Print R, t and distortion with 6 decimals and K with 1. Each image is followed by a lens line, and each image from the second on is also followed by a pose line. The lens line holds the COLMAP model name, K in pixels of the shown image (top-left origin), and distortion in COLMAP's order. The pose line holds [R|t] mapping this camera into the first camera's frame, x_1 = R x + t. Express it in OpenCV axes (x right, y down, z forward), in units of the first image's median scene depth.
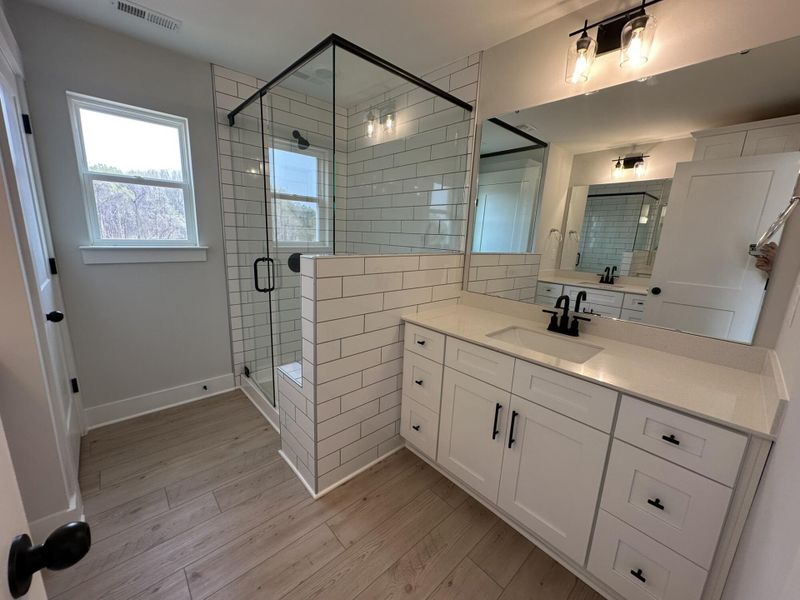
lens RADIAL K [[317.3, 0, 400.0], [0, 317.3, 300.0], [0, 0, 1]] dist [-0.000504, 0.000219]
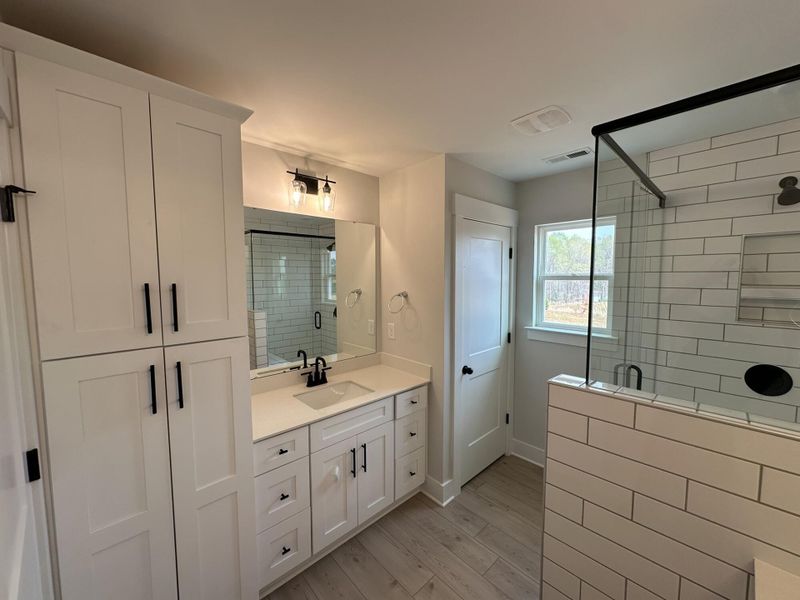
lens RADIAL K [[317.3, 0, 400.0], [0, 317.3, 300.0], [0, 0, 1]] dist [-0.000504, 0.000219]
pose [[0.011975, 0.030480, -0.999464, 0.360469], [-0.206804, 0.978000, 0.027348, -0.176791], [0.978309, 0.206366, 0.018015, 0.326654]]
